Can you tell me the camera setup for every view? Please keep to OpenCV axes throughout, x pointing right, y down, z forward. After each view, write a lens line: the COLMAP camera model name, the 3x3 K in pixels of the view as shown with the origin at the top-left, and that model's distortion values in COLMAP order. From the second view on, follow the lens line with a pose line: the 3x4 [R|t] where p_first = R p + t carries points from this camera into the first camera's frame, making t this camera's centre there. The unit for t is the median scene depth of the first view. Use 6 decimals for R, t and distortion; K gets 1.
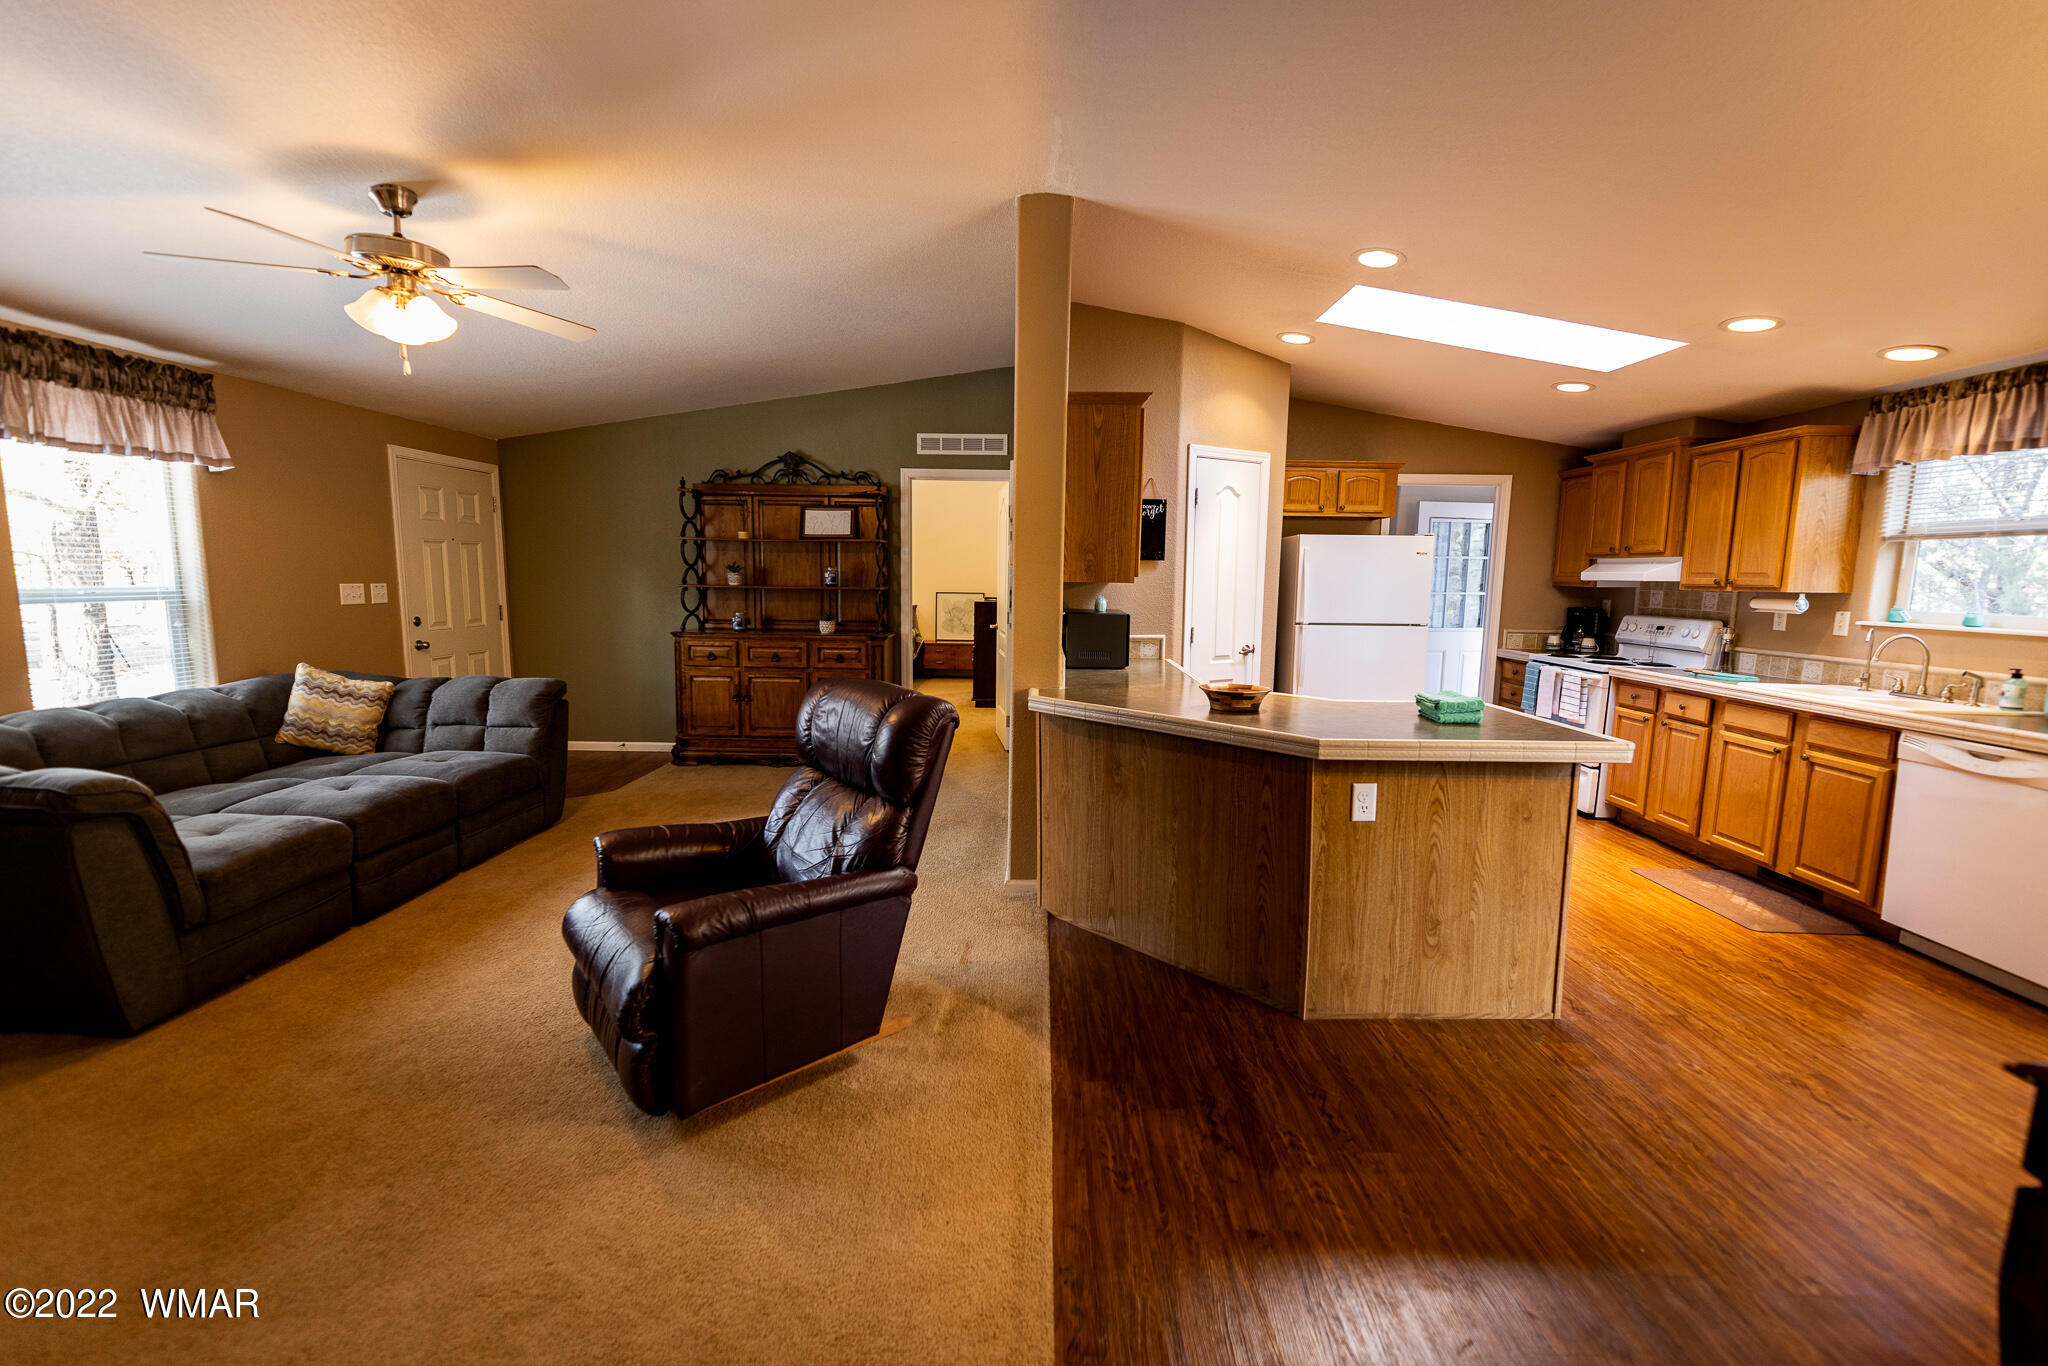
lens RADIAL K [[856.7, 0, 1036.1], [0, 856.7, 682.7], [0, 0, 1]] dist [-0.001391, 0.000456]
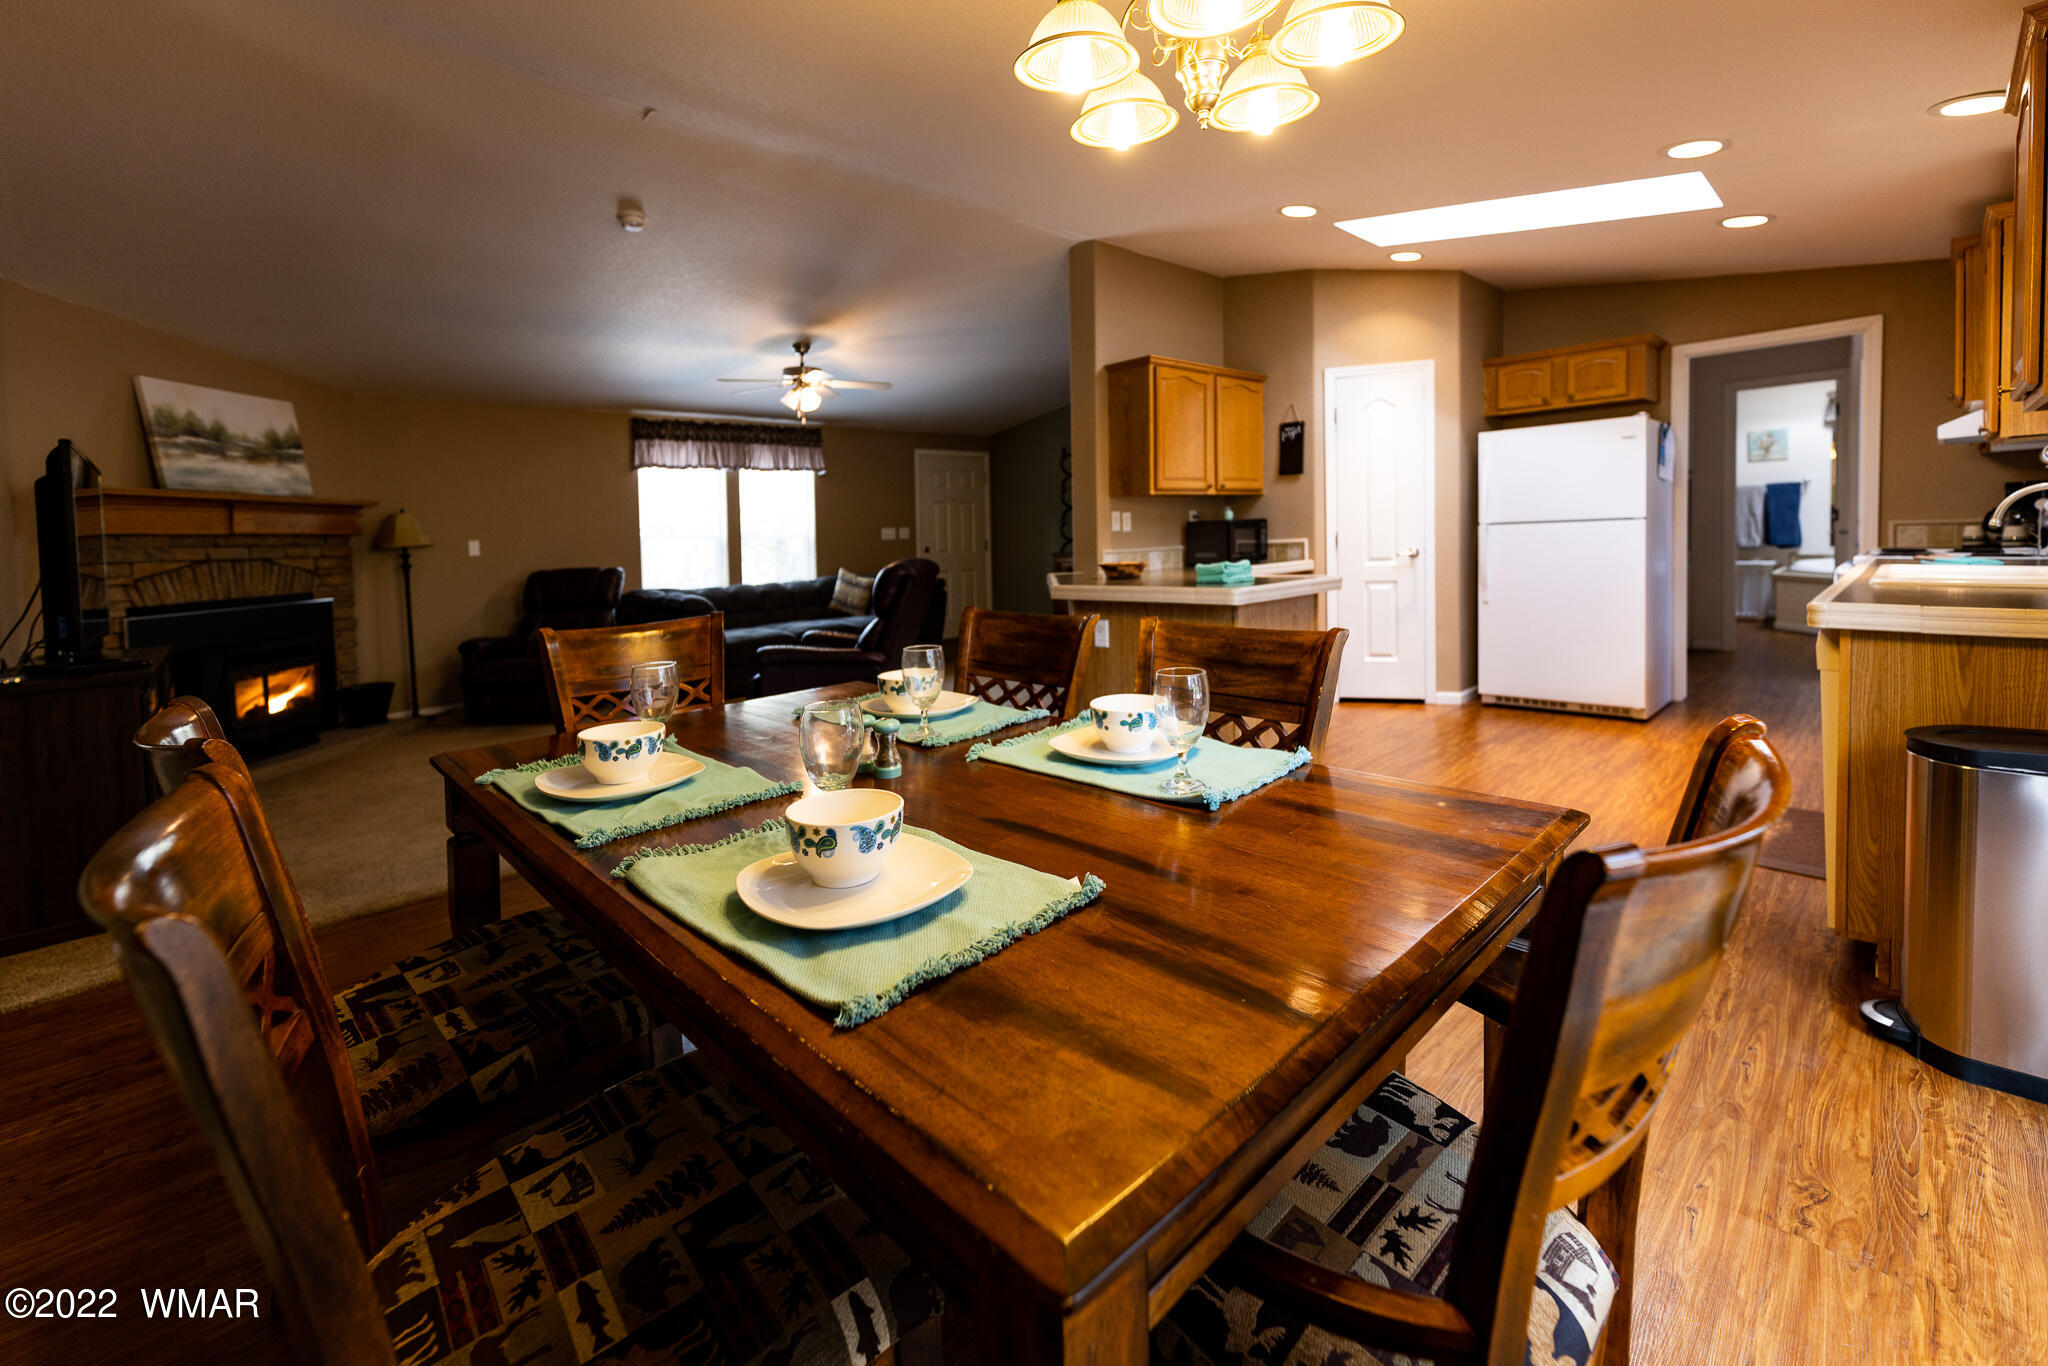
lens RADIAL K [[868.2, 0, 1008.4], [0, 868.2, 593.4], [0, 0, 1]] dist [-0.000871, 0.000094]
pose [[0.685100, 0.006255, -0.728422, 0.808920], [-0.042877, 0.998576, -0.031751, 0.078764], [0.727186, 0.052985, 0.684393, -0.078500]]
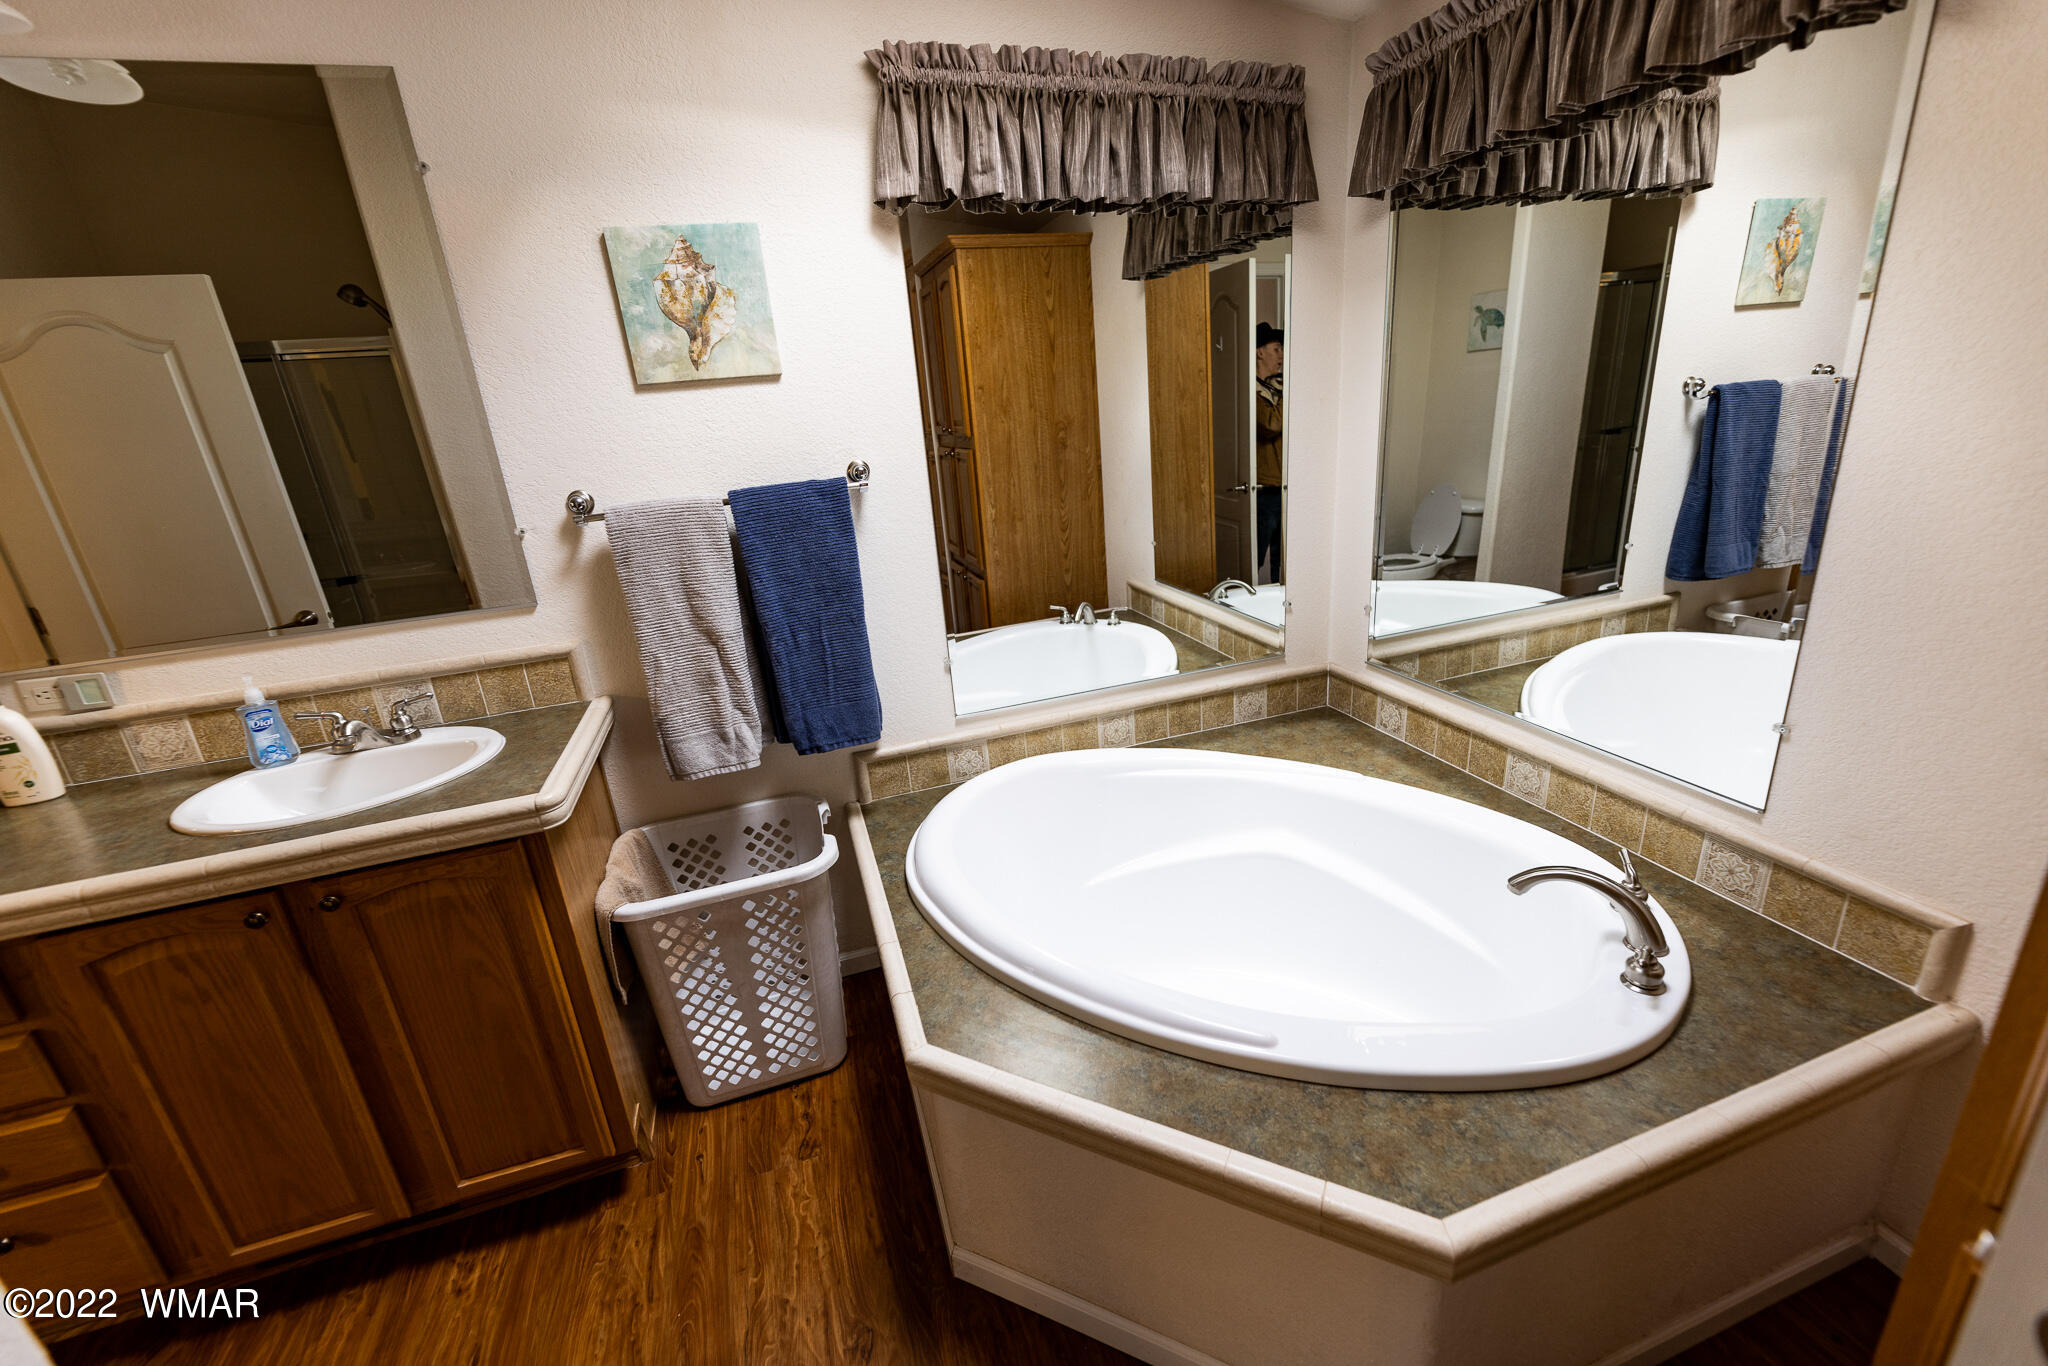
lens RADIAL K [[825.8, 0, 1022.0], [0, 825.8, 675.9], [0, 0, 1]] dist [-0.001113, 0.000002]
pose [[0.946192, -0.186747, 0.264284, 0.573128], [0.136887, 0.970996, 0.196034, -0.264118], [-0.293228, -0.149309, 0.944312, 1.980368]]
